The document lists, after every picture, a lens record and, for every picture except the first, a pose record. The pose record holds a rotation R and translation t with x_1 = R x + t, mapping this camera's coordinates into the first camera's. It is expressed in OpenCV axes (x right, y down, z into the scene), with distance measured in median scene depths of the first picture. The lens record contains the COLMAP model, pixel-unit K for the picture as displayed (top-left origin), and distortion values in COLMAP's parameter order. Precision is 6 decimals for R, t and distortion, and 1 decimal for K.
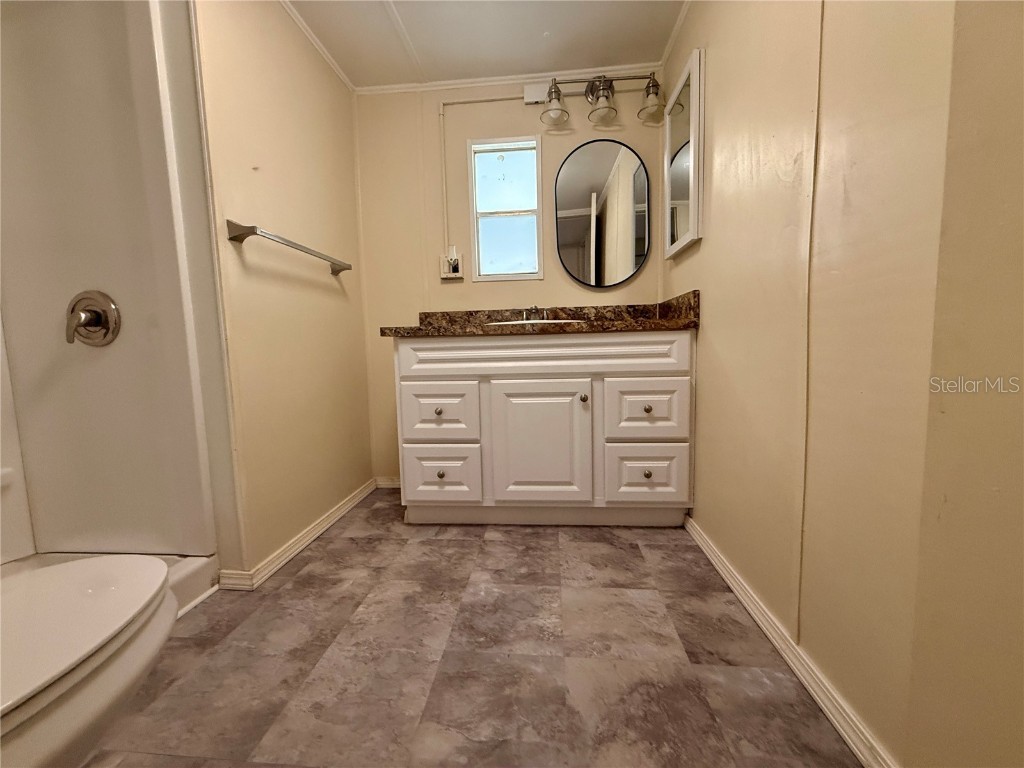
lens RADIAL K [[407.2, 0, 513.1], [0, 407.2, 383.2], [0, 0, 1]] dist [-0.001211, 0.000248]
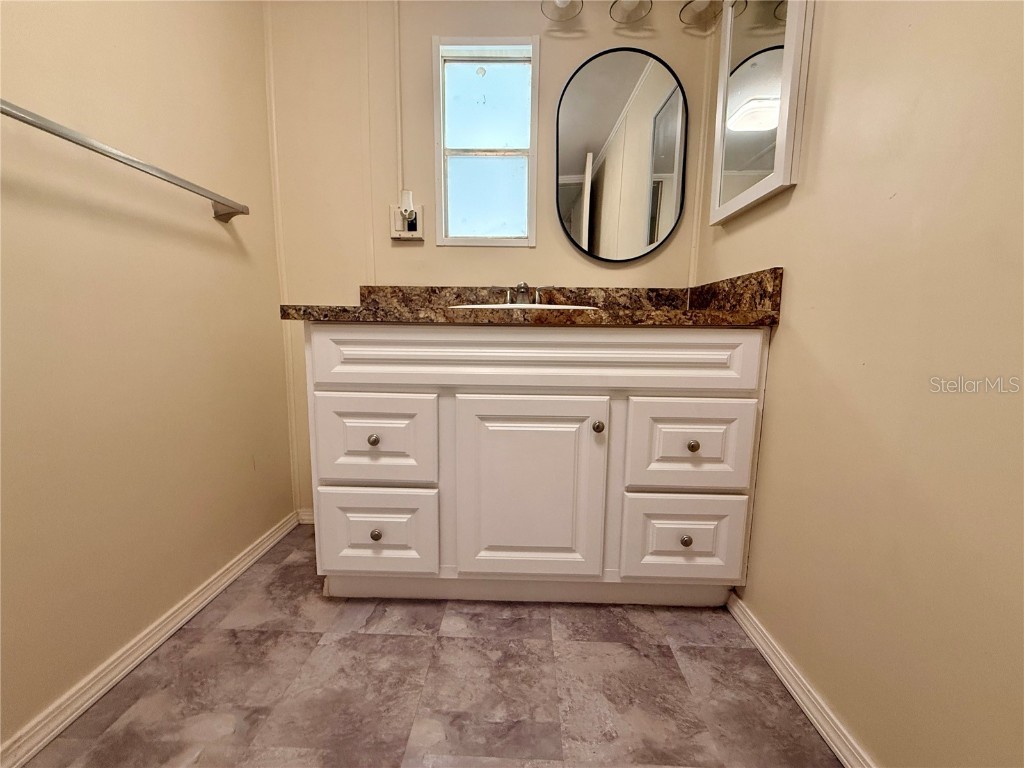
lens RADIAL K [[407.2, 0, 511.3], [0, 407.2, 383.8], [0, 0, 1]] dist [-0.001211, 0.000248]
pose [[0.997442, 0.029607, 0.065063, -0.009853], [-0.032432, 0.998557, 0.042796, -0.053639], [-0.063702, -0.044797, 0.996963, 0.344151]]
